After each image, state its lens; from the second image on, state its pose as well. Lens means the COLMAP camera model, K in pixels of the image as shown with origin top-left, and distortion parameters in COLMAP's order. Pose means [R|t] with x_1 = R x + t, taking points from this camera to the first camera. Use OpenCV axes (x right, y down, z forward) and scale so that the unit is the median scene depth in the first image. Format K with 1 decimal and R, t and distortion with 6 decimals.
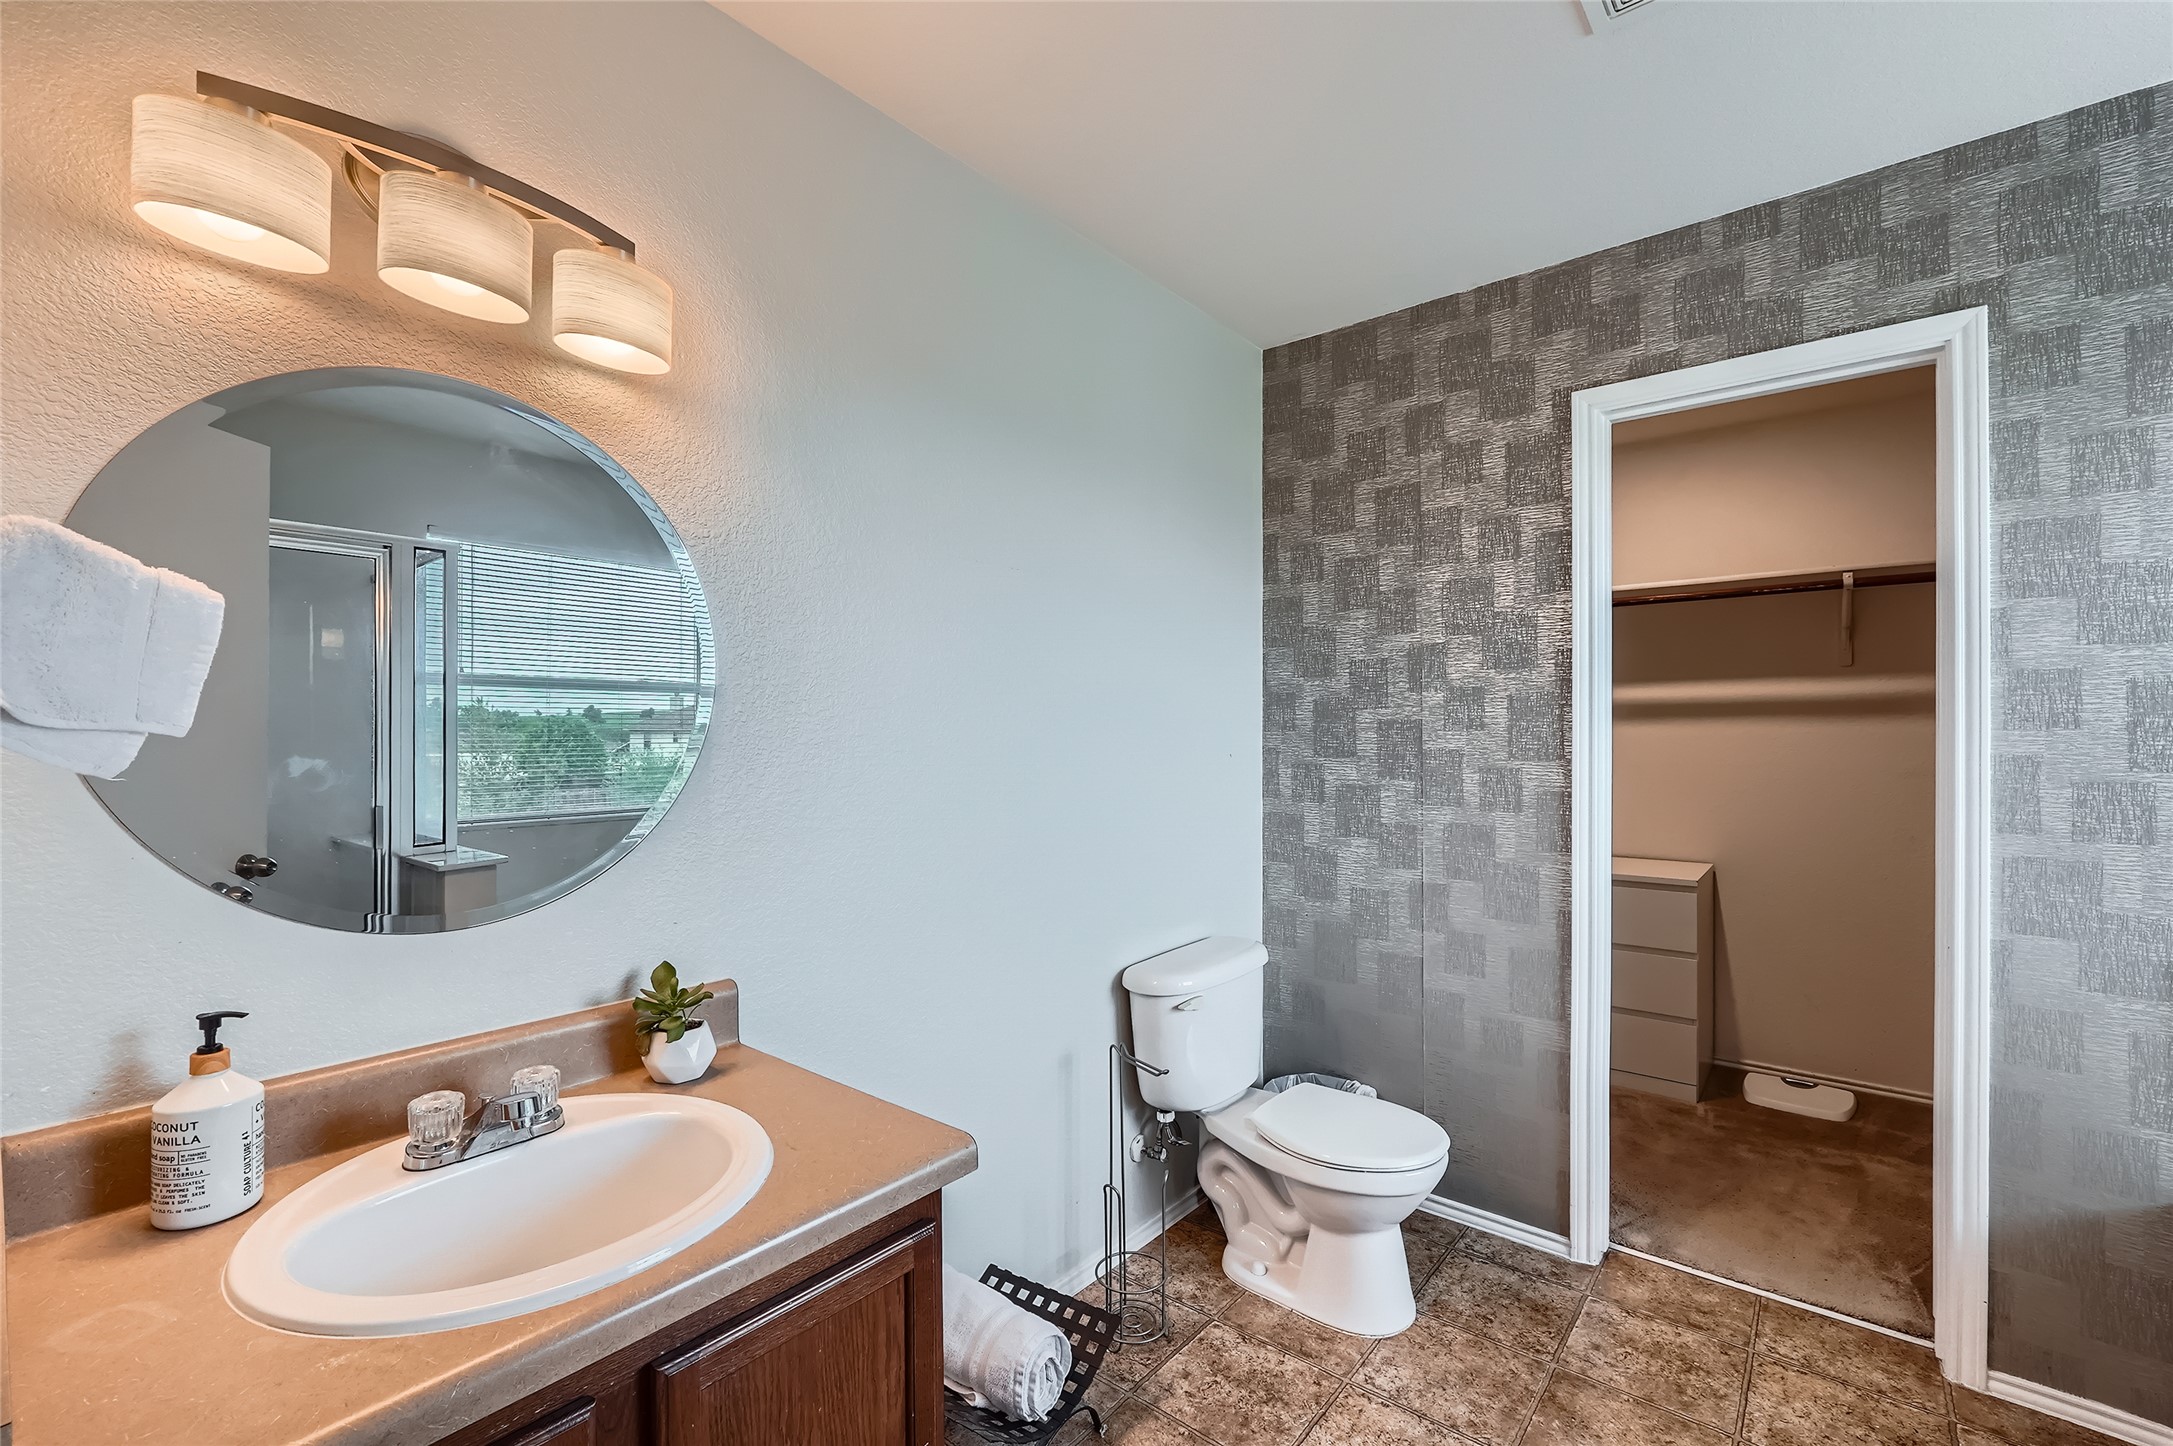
lens RADIAL K [[943.4, 0, 1082.1], [0, 943.4, 725.6], [0, 0, 1]] dist [-0.015325, 0.000323]
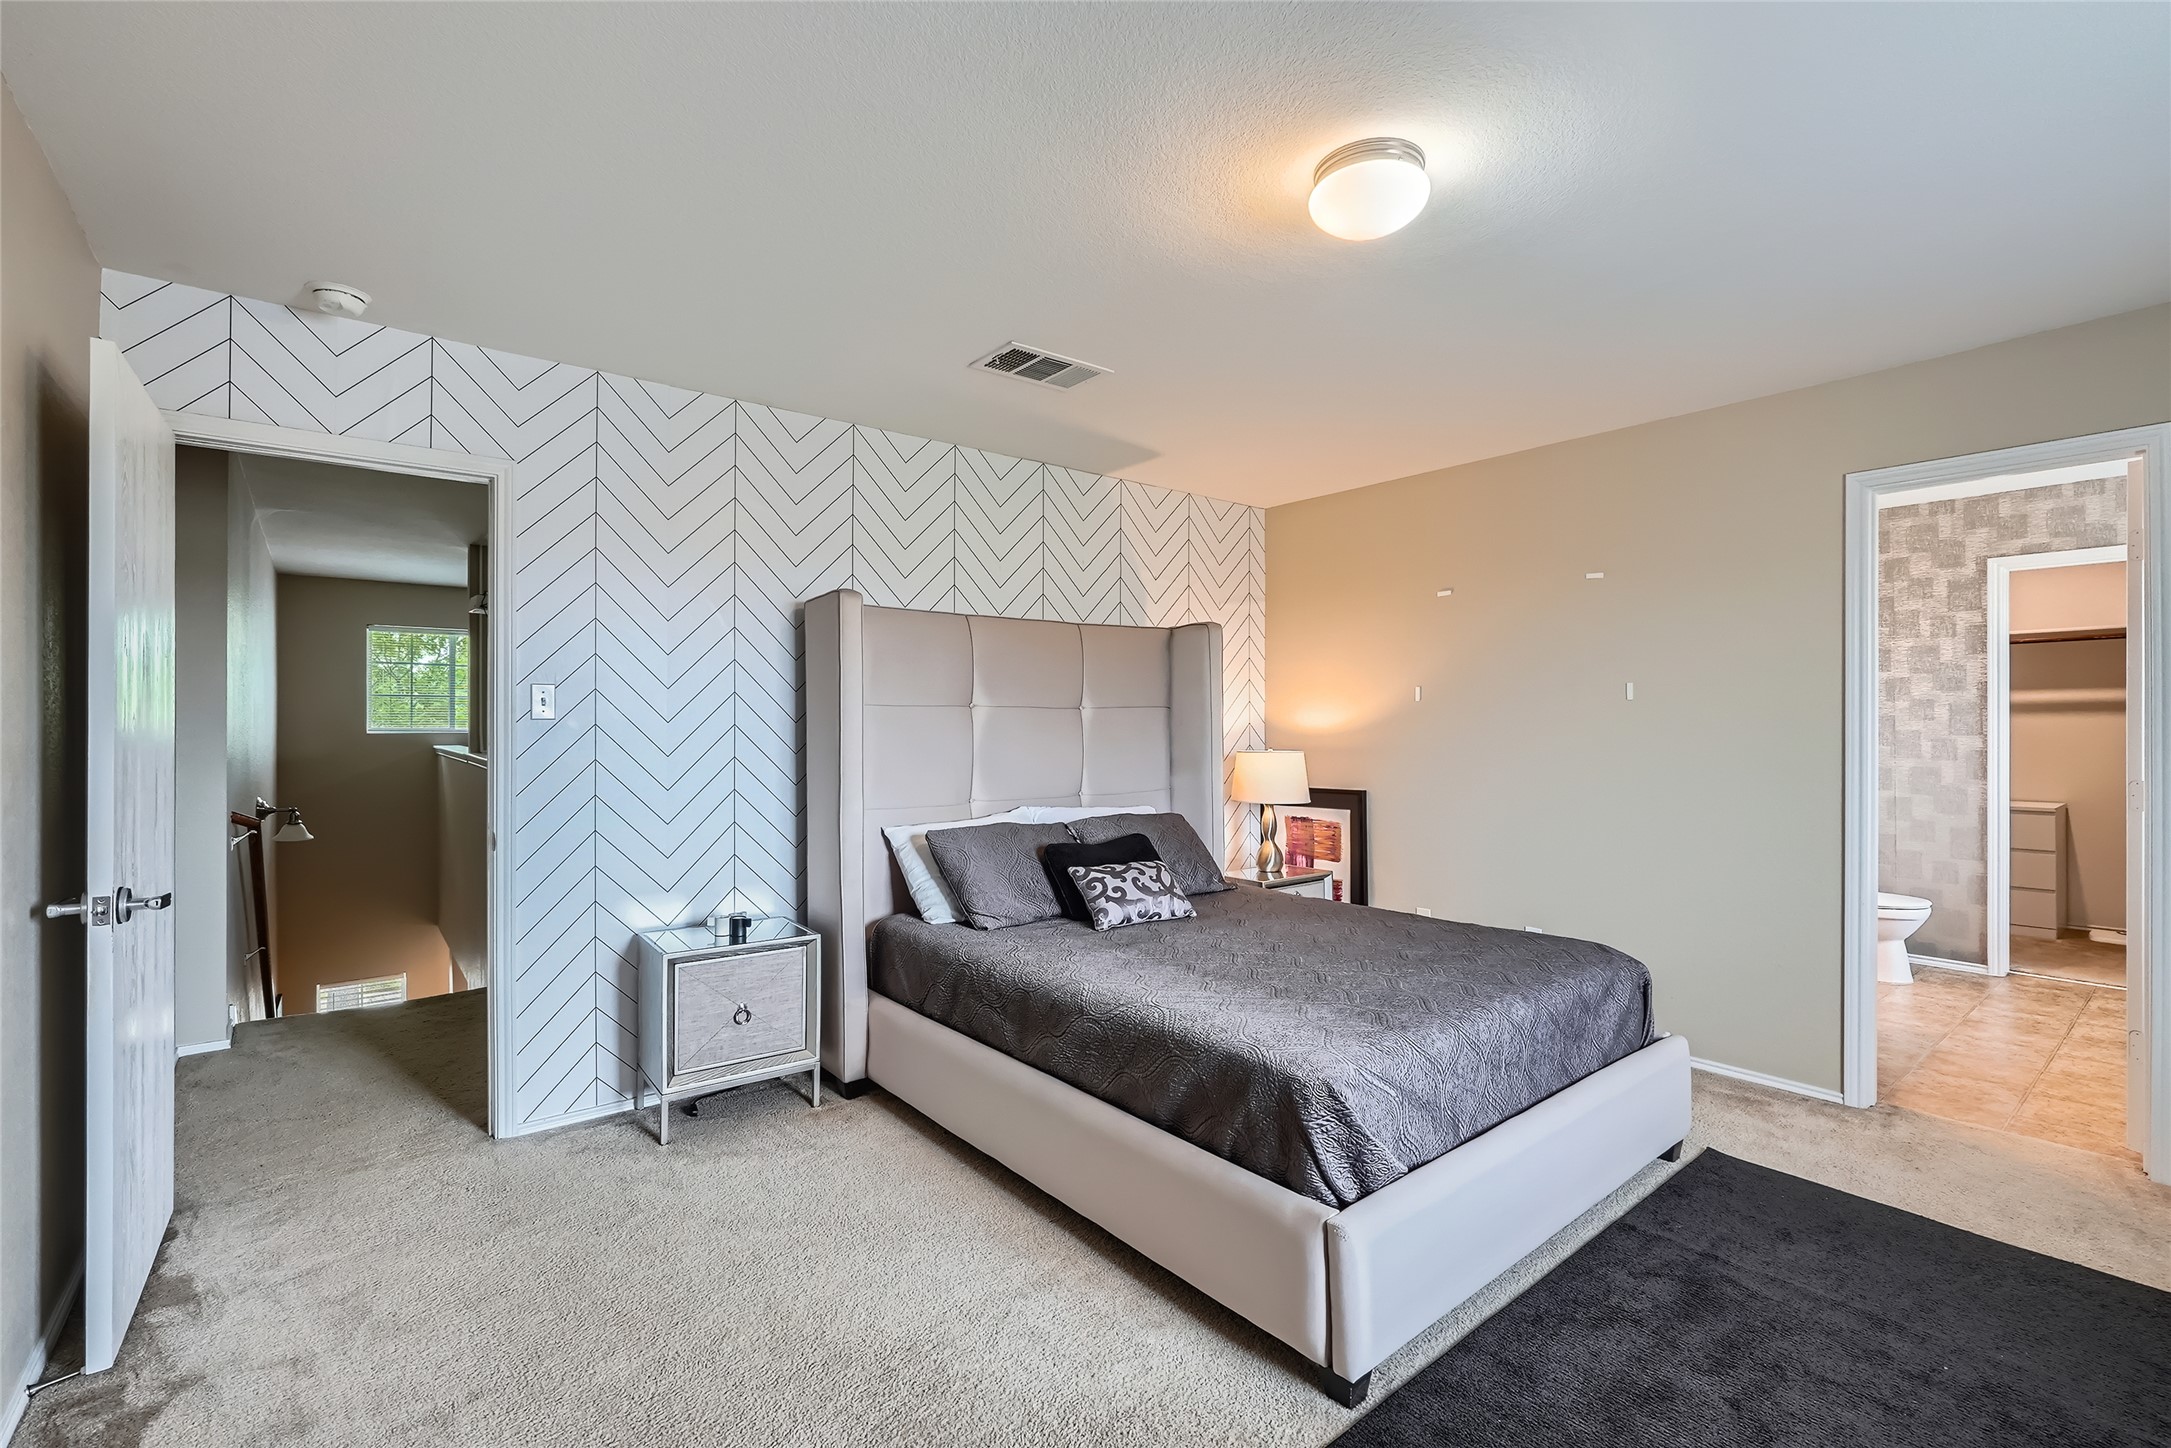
lens RADIAL K [[953.9, 0, 1094.6], [0, 953.9, 711.2], [0, 0, 1]] dist [-0.003005, -0.000880]
pose [[0.980450, -0.005352, -0.196695, -0.960700], [0.006032, 0.999978, 0.002860, -0.032527], [0.196675, -0.003991, 0.980461, -1.391870]]
